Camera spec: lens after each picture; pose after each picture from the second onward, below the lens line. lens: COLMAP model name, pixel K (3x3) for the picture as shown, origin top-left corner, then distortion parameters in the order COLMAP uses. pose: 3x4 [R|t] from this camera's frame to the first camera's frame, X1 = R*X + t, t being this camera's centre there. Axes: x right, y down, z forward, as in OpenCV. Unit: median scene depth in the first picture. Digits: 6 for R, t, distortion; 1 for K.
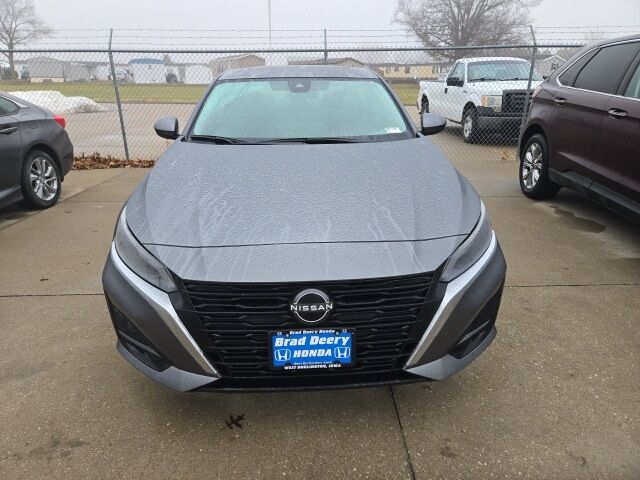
lens RADIAL K [[425.8, 0, 320.0], [0, 425.8, 240.0], [0, 0, 1]] dist [0.080779, -0.057300]
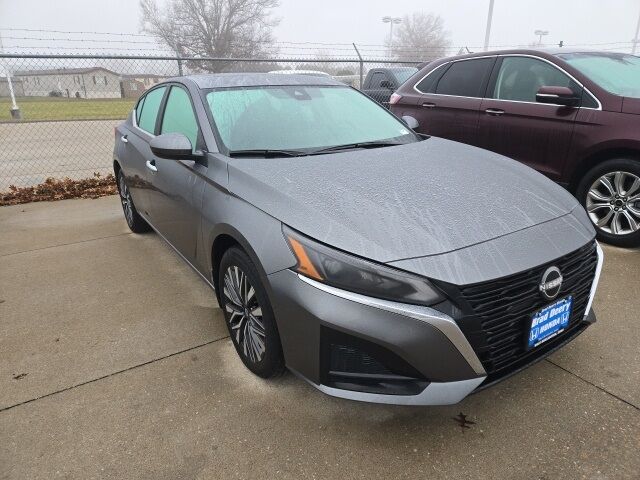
lens RADIAL K [[425.8, 0, 320.0], [0, 425.8, 240.0], [0, 0, 1]] dist [0.080779, -0.057300]
pose [[0.856322, -0.181791, 0.483388, -0.418418], [0.193549, 0.980747, 0.025964, -0.039063], [-0.478802, 0.071326, 0.875021, 0.116279]]
